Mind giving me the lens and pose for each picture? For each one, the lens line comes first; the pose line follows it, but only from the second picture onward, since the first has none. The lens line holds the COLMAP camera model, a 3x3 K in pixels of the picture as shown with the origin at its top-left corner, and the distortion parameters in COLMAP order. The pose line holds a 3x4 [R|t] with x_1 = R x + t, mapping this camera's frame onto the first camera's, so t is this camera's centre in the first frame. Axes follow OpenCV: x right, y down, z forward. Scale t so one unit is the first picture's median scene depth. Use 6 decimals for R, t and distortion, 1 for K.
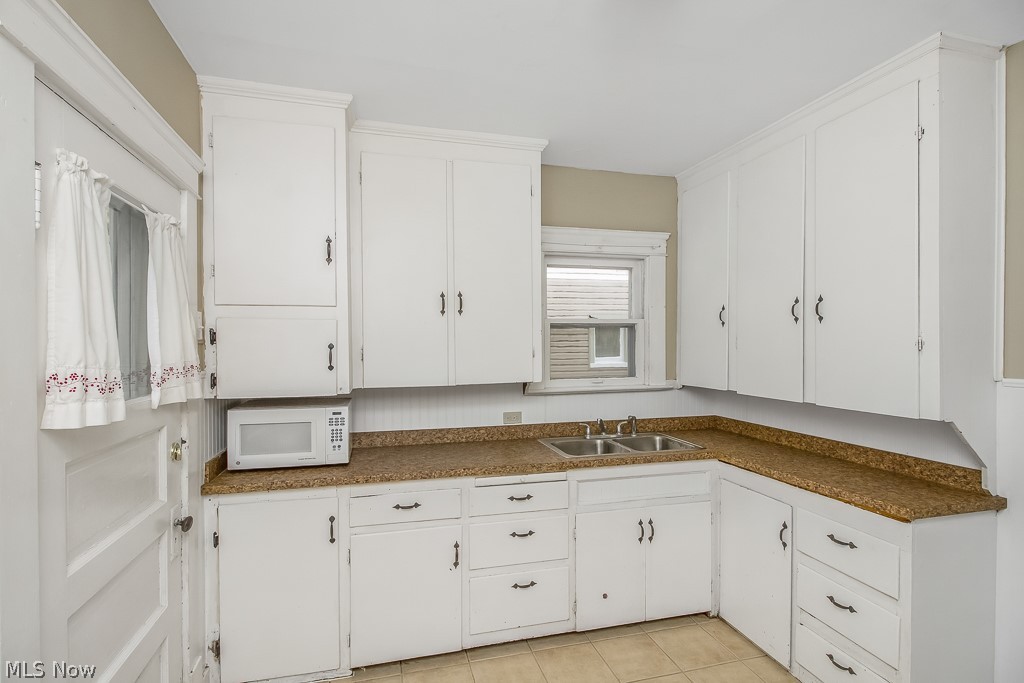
lens RADIAL K [[485.9, 0, 512.0], [0, 485.9, 341.5], [0, 0, 1]] dist [0.000673, -0.000111]
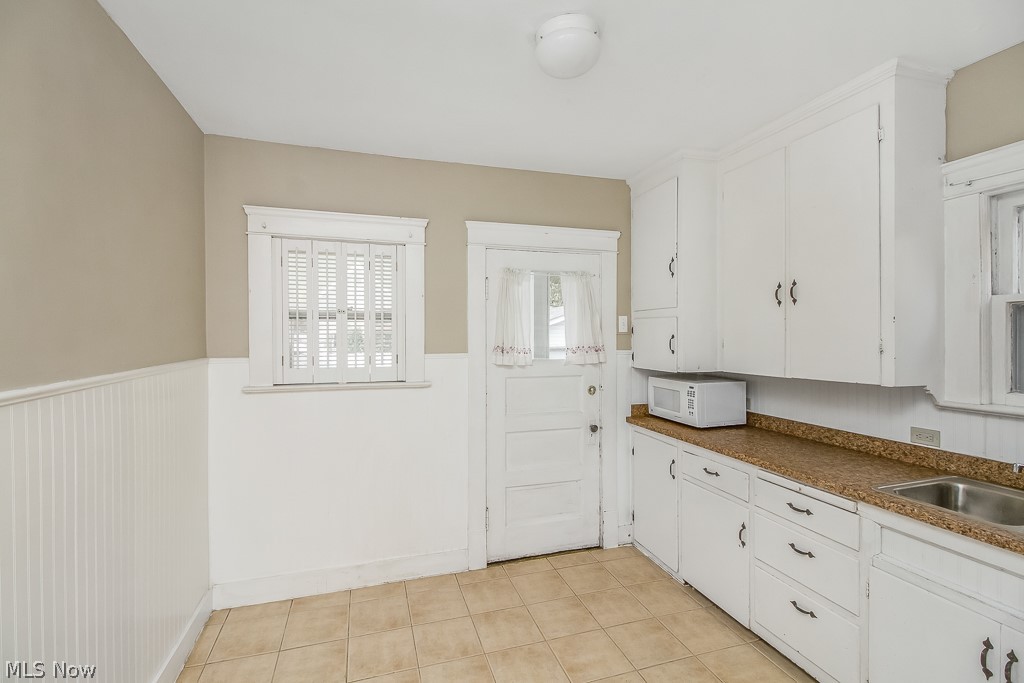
lens RADIAL K [[474.6, 0, 507.8], [0, 474.6, 333.7], [0, 0, 1]] dist [0.000093, -0.000781]
pose [[0.043566, 0.003383, -0.999045, 0.834644], [0.004172, 0.999985, 0.003568, -0.004312], [0.999042, -0.004323, 0.043551, 0.414930]]
